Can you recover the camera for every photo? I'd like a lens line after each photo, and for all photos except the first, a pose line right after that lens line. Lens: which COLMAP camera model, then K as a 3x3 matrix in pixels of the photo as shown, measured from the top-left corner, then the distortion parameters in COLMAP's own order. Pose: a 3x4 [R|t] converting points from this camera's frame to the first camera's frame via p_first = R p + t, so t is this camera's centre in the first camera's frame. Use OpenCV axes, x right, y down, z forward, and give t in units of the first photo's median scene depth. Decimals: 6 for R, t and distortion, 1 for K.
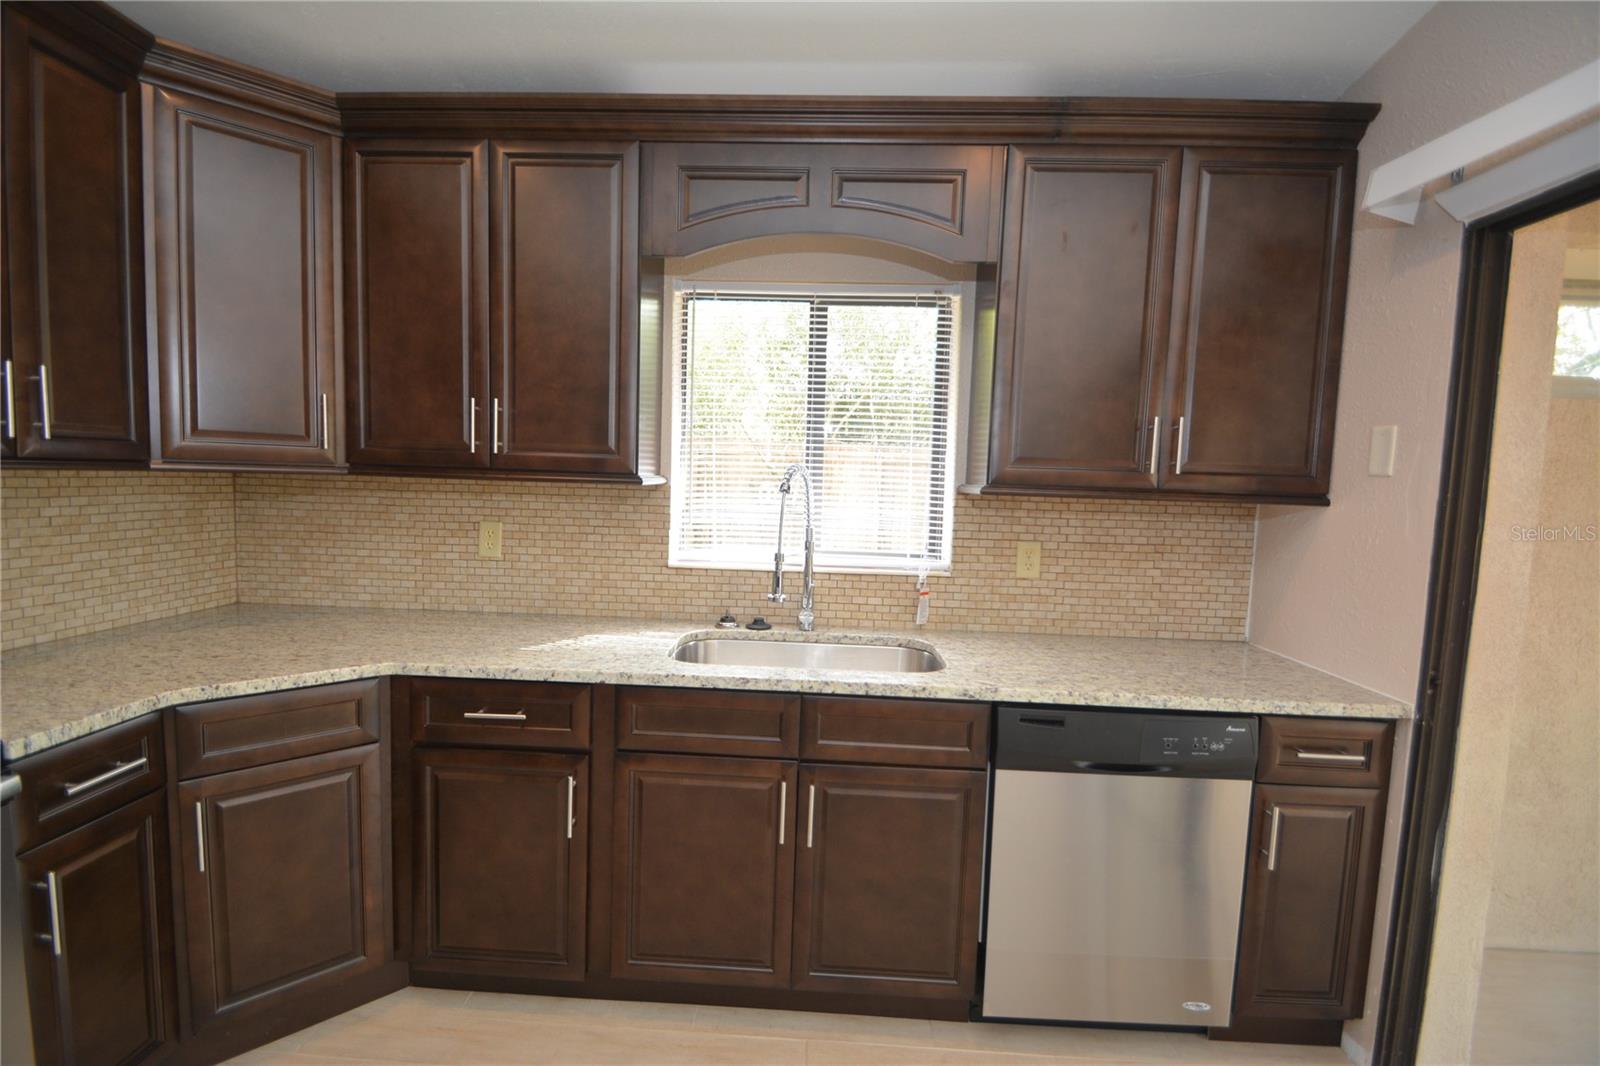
lens RADIAL K [[690.9, 0, 796.0], [0, 690.9, 534.8], [0, 0, 1]] dist [-0.001996, -0.000239]
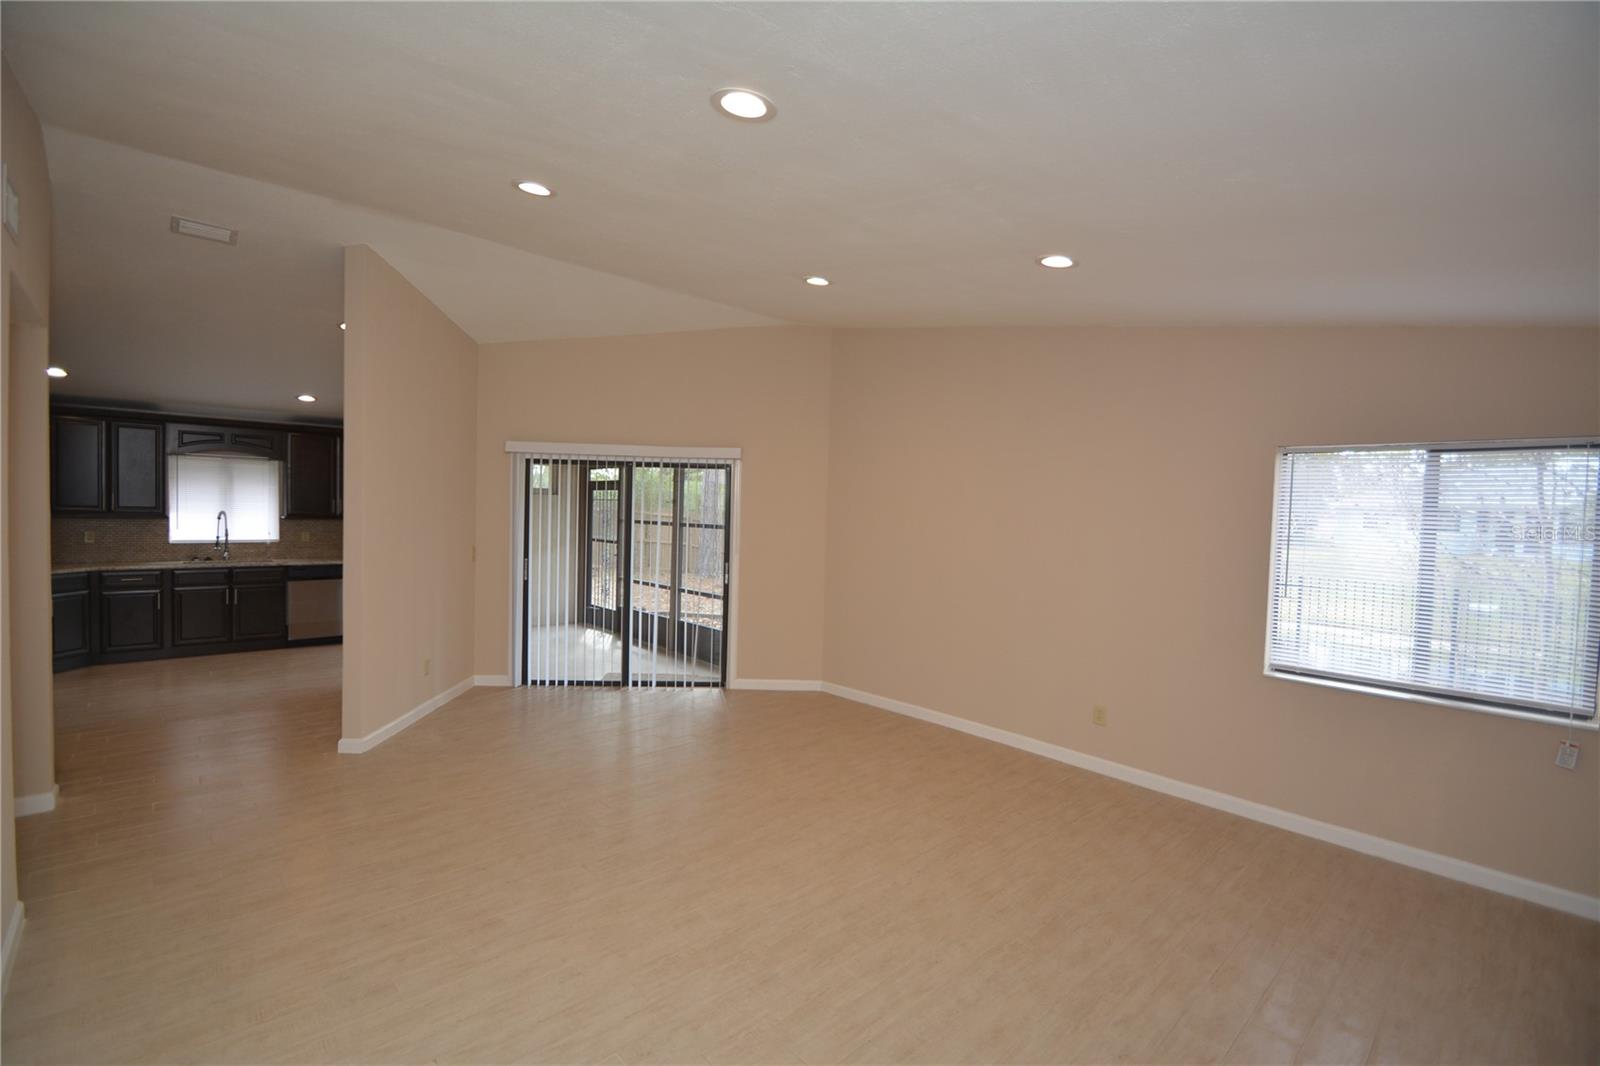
lens RADIAL K [[703.5, 0, 777.1], [0, 703.5, 529.5], [0, 0, 1]] dist [-0.002789, -0.000223]
pose [[0.725744, -0.036748, 0.686982, -0.459260], [0.052961, 0.998593, -0.002532, 0.170443], [-0.685923, 0.038221, 0.726670, -3.971347]]
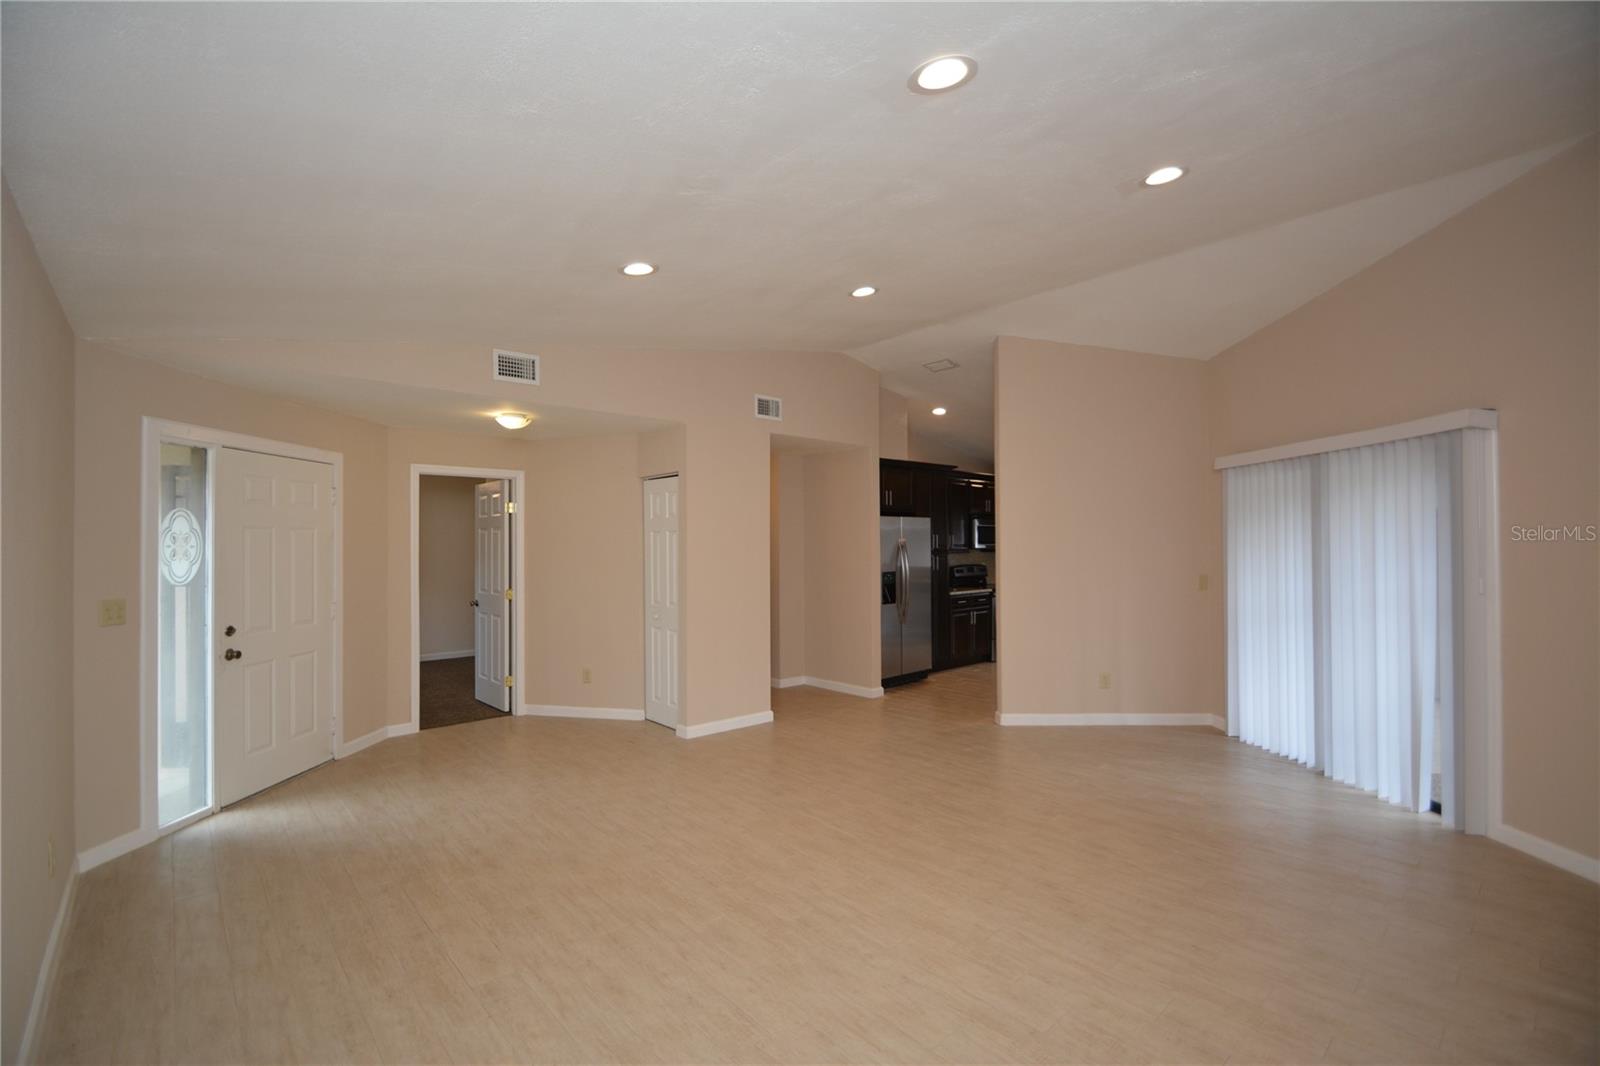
lens RADIAL K [[690.9, 0, 796.0], [0, 690.9, 534.8], [0, 0, 1]] dist [-0.001996, -0.000239]
pose [[0.687328, -0.045977, -0.724890, 1.796363], [-0.029478, 0.995407, -0.091086, 0.324110], [0.725748, 0.083974, 0.682816, -4.023699]]
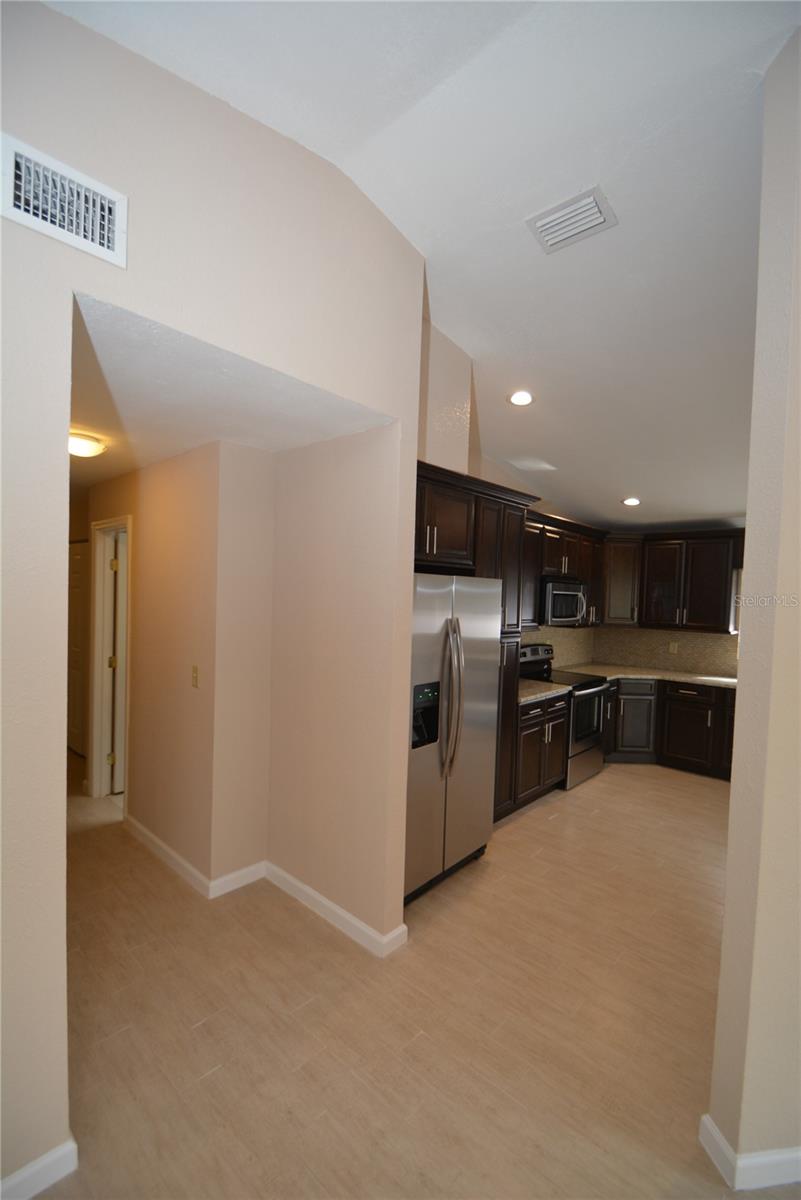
lens RADIAL K [[518.2, 0, 395.3], [0, 518.2, 612.1], [0, 0, 1]] dist [-0.001996, -0.000239]
pose [[0.746335, 0.014791, -0.665406, 0.257151], [-0.057823, 0.997414, -0.042685, 0.026409], [0.663054, 0.070333, 0.745260, -2.167562]]
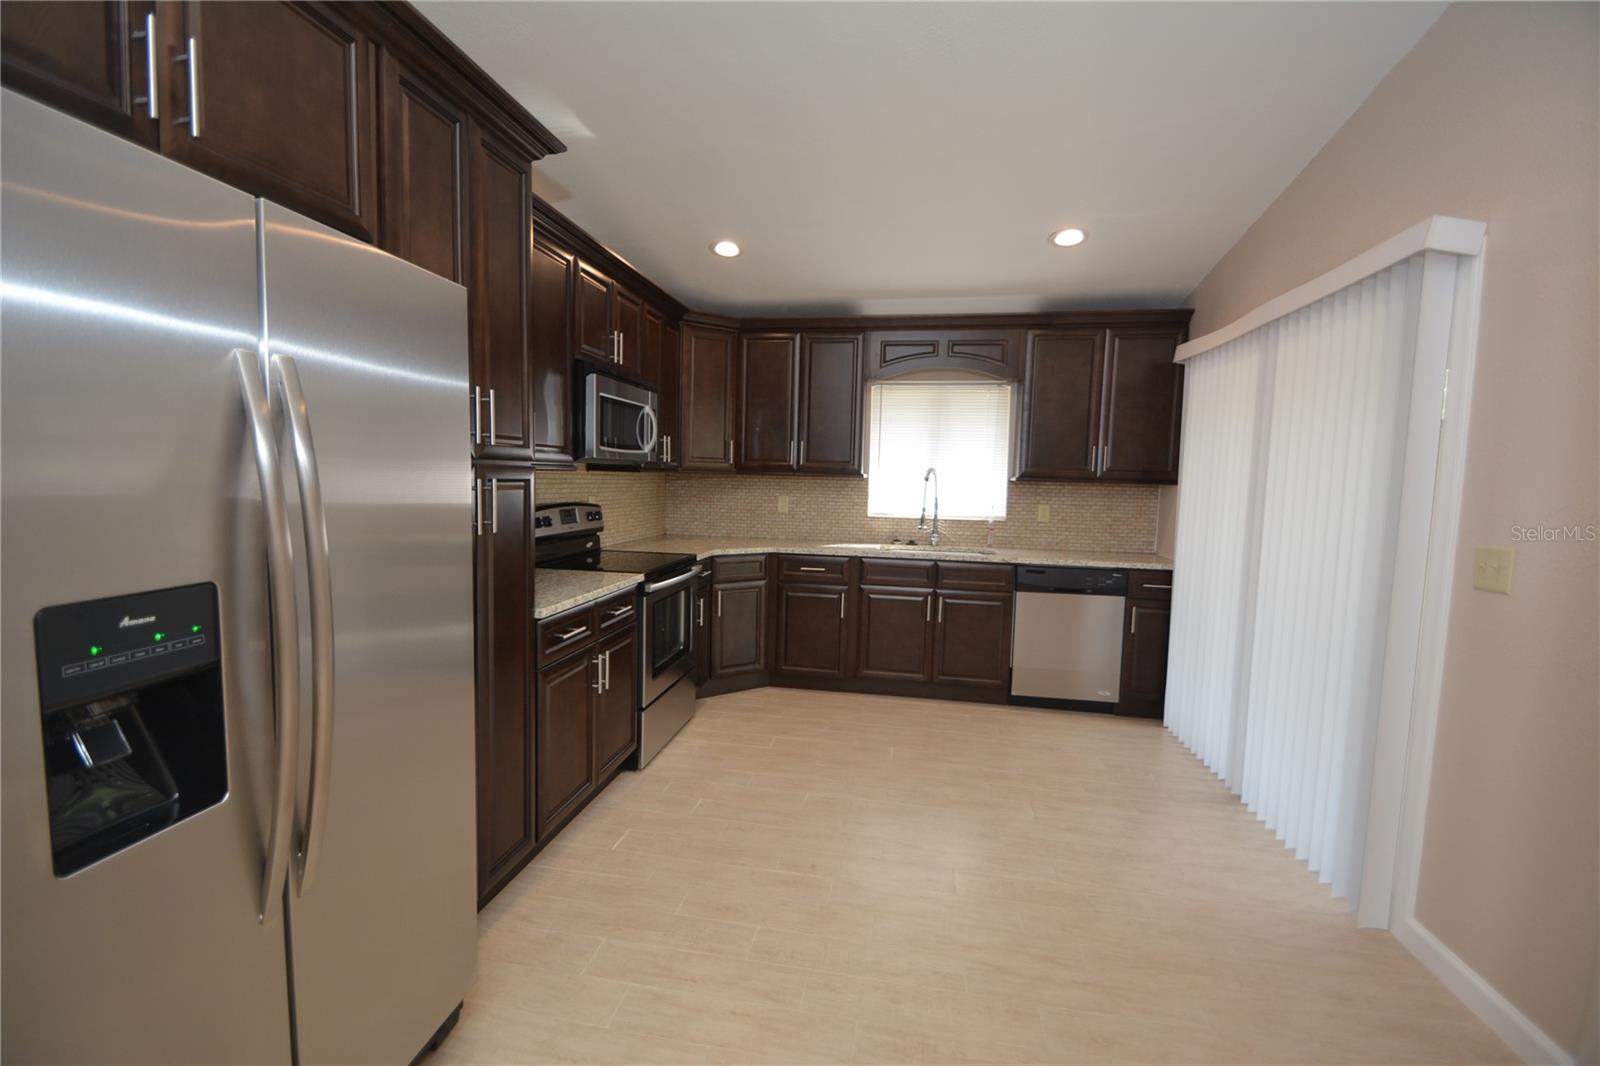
lens RADIAL K [[690.9, 0, 796.0], [0, 690.9, 534.8], [0, 0, 1]] dist [-0.001996, -0.000239]
pose [[0.989759, 0.004693, -0.142673, -0.124473], [-0.004134, 0.999983, 0.004219, 0.117039], [0.142690, -0.003586, 0.989761, -1.403292]]
